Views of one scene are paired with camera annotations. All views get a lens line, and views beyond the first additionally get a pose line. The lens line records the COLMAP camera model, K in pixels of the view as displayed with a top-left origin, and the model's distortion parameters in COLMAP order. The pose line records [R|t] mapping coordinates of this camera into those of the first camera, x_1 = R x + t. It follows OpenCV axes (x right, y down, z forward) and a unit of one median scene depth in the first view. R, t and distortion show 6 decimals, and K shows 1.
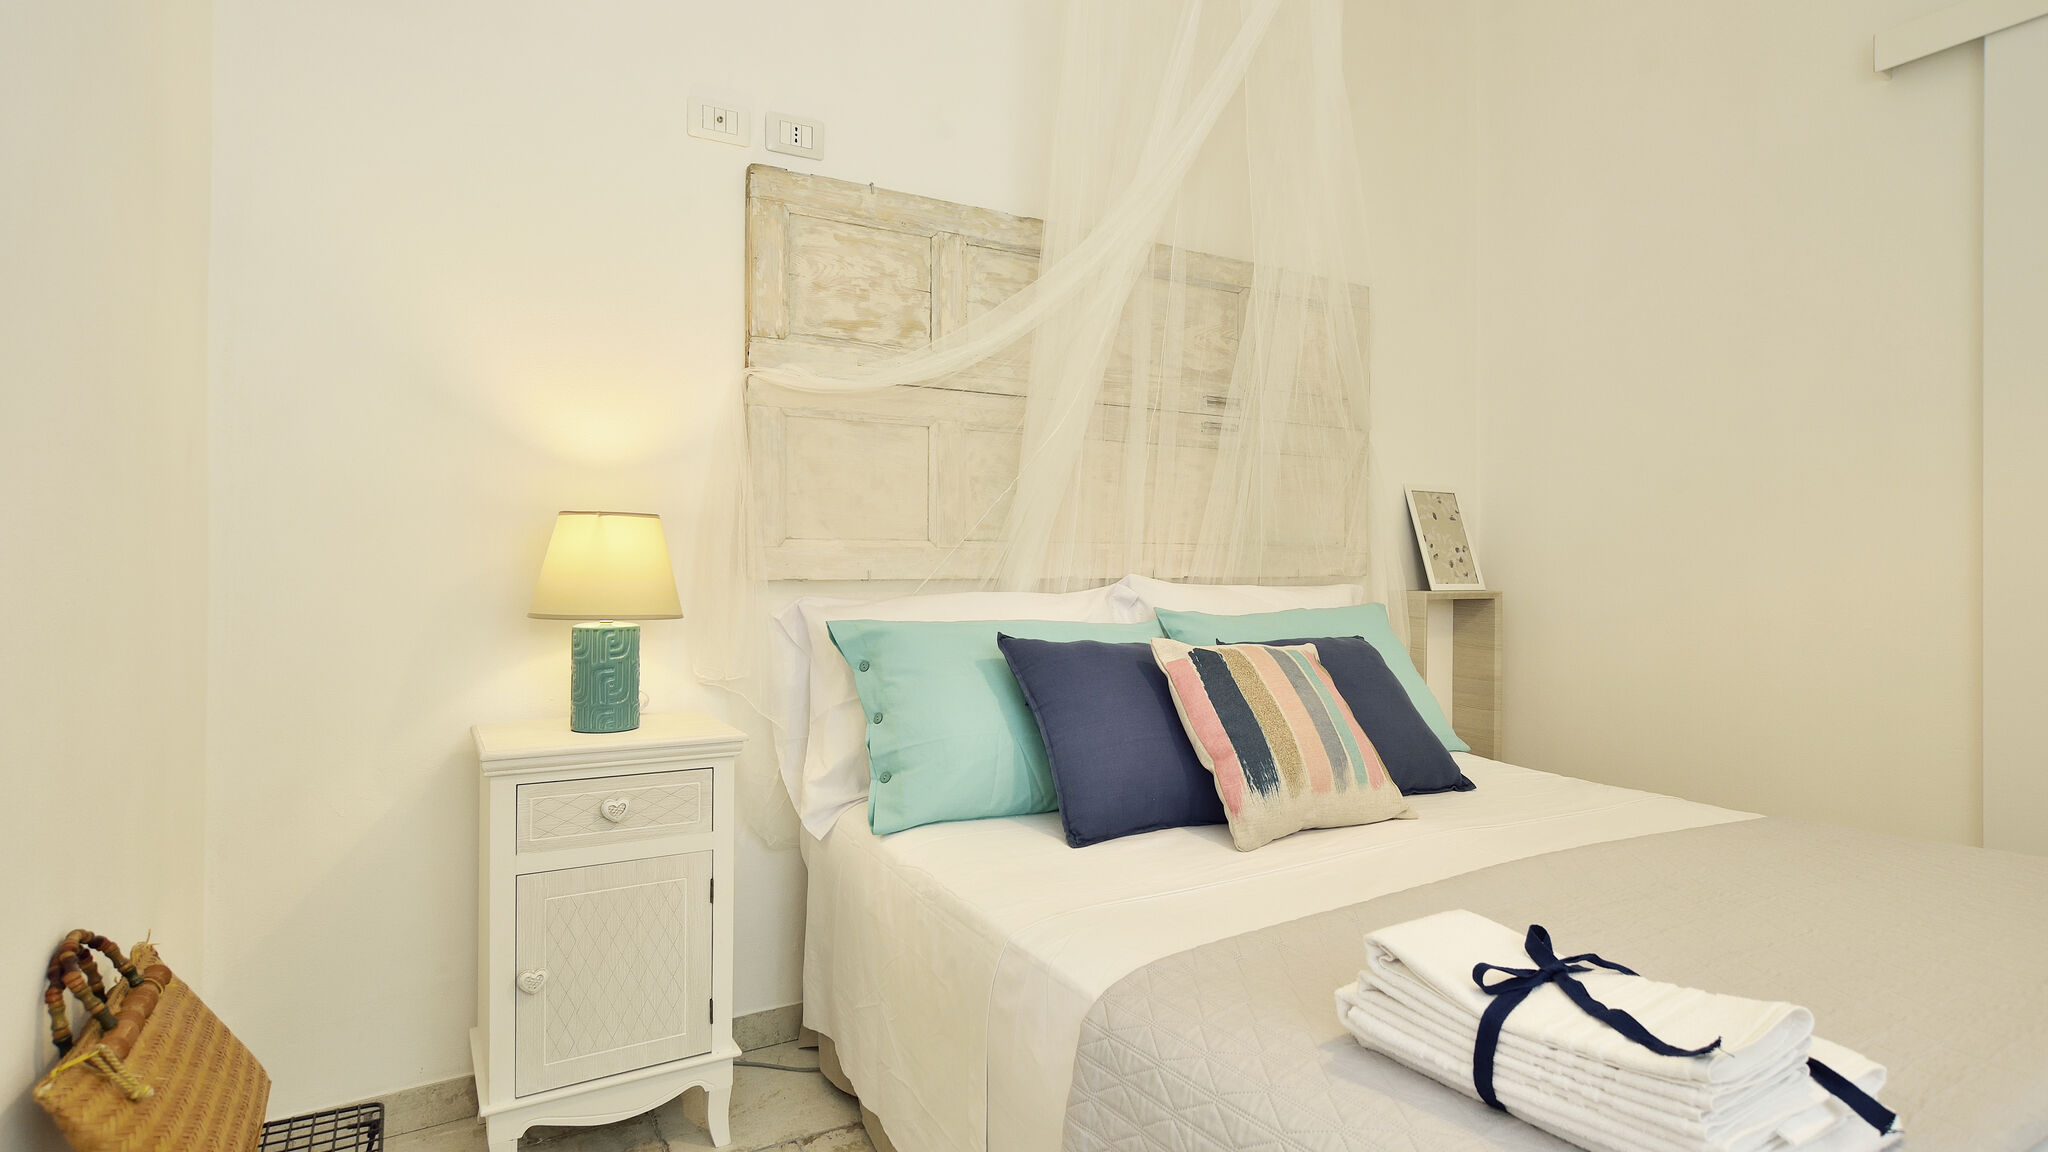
lens RADIAL K [[1026.4, 0, 1017.9], [0, 1026.4, 555.2], [0, 0, 1]] dist [-0.030136, 0.025182]
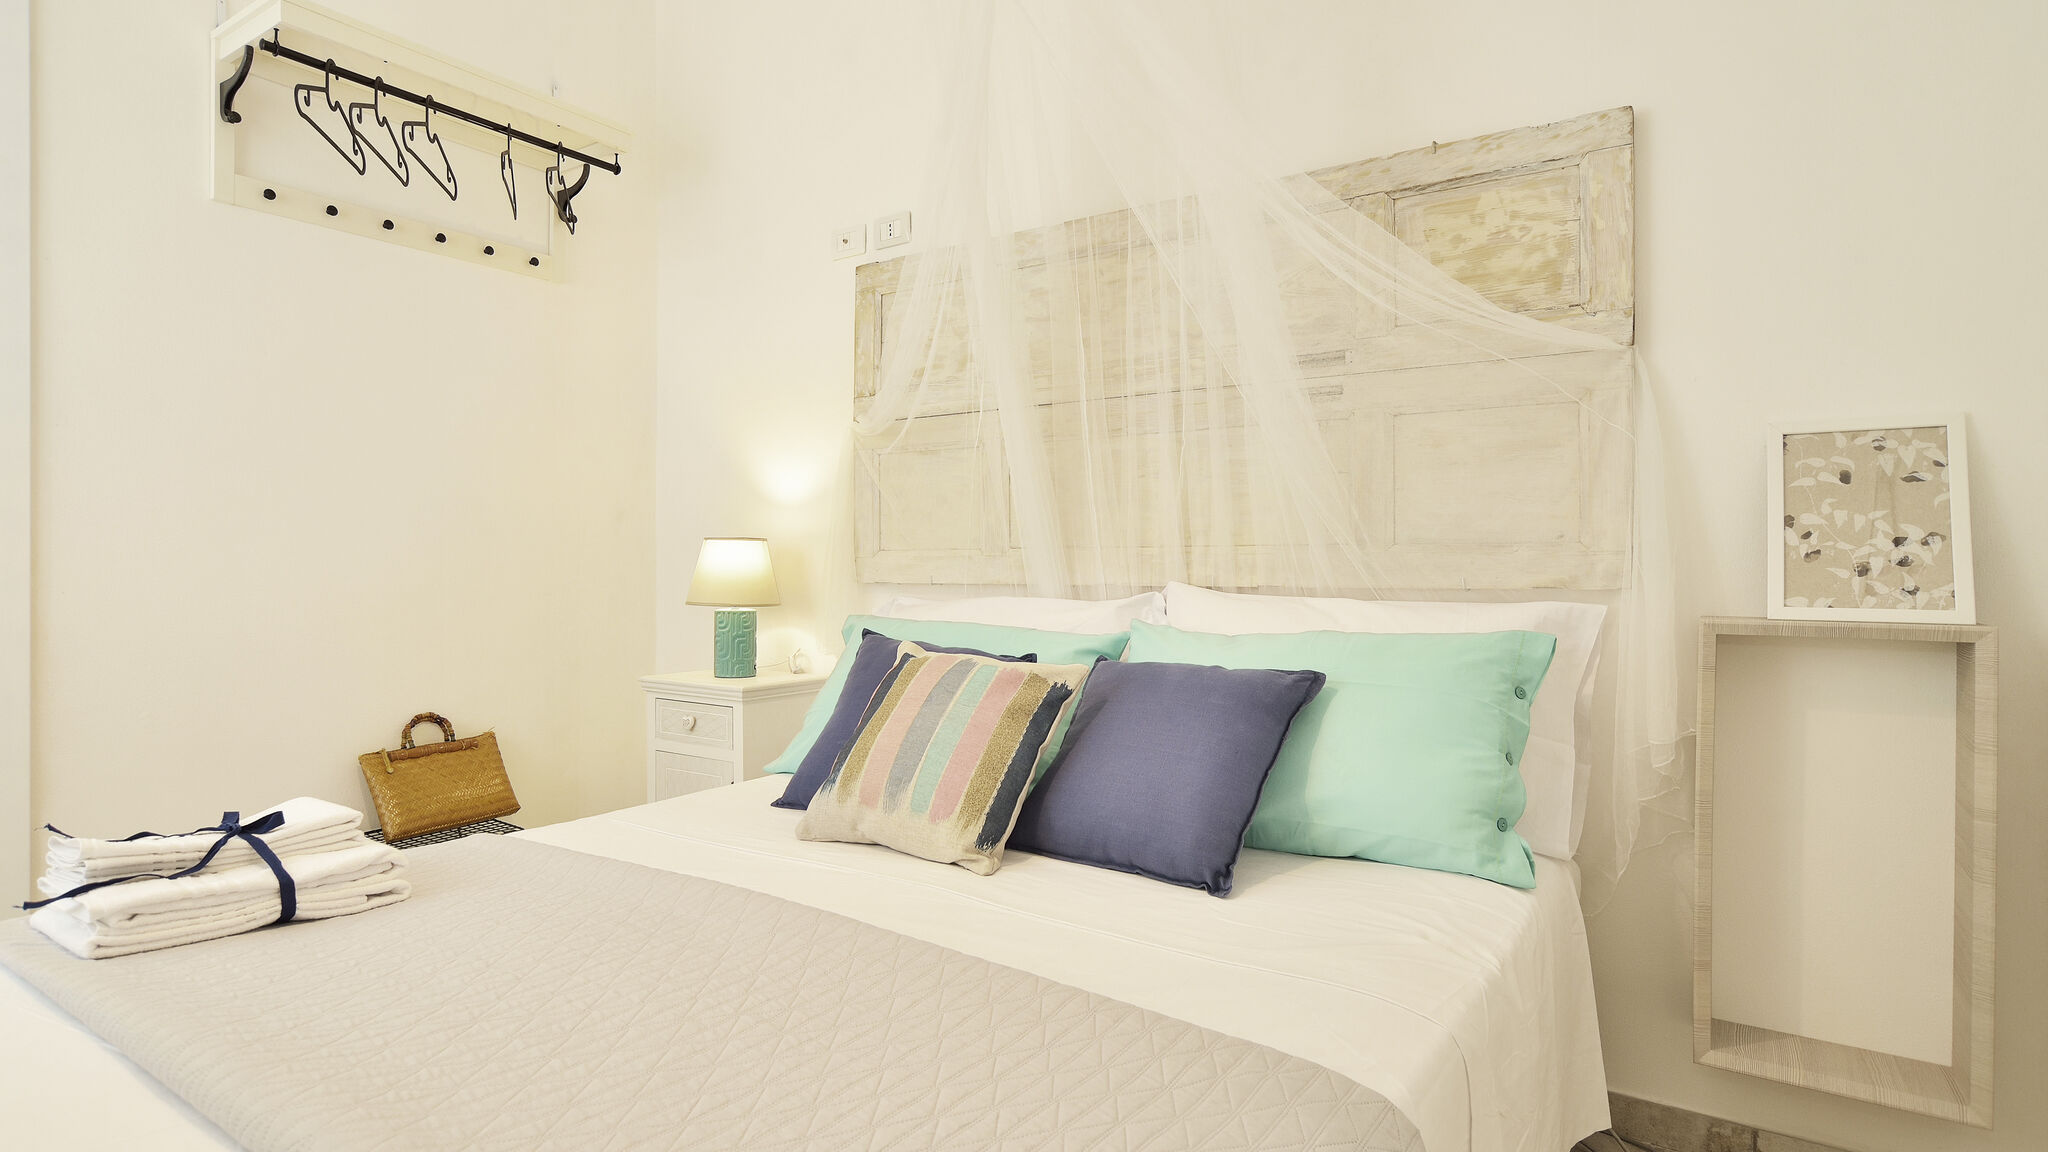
lens RADIAL K [[1068.1, 0, 1019.0], [0, 1068.1, 569.4], [0, 0, 1]] dist [-0.033737, 0.026952]
pose [[0.436888, -0.001986, -0.899514, 1.041648], [0.007279, 0.999973, 0.001328, 0.006910], [0.899487, -0.007128, 0.436890, 0.570047]]
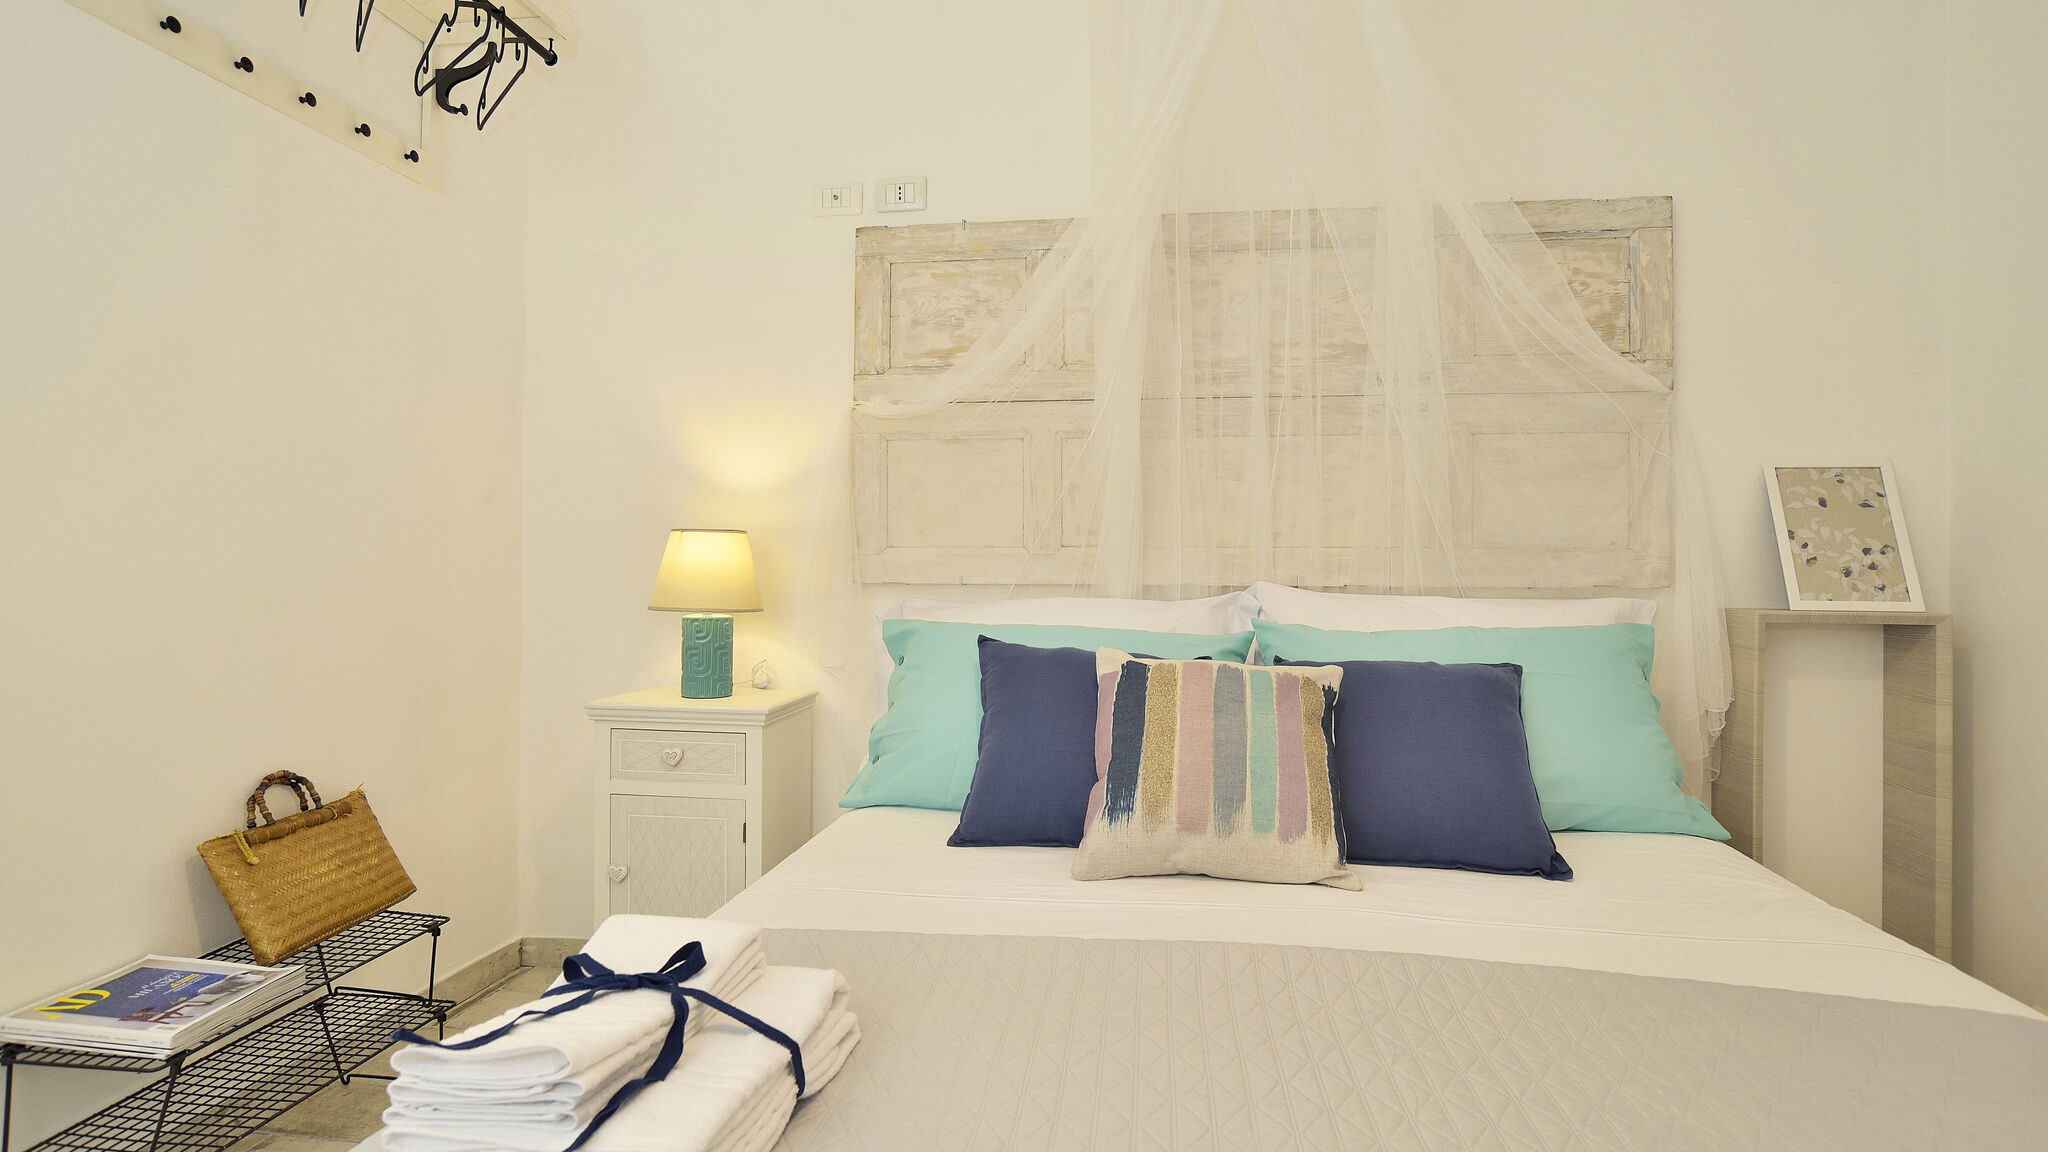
lens RADIAL K [[1026.4, 0, 1017.9], [0, 1026.4, 555.2], [0, 0, 1]] dist [-0.030136, 0.025182]
pose [[0.788217, -0.006559, -0.615363, 0.591841], [0.002371, 0.999968, -0.007621, 0.001927], [0.615393, 0.004548, 0.788207, 0.183380]]
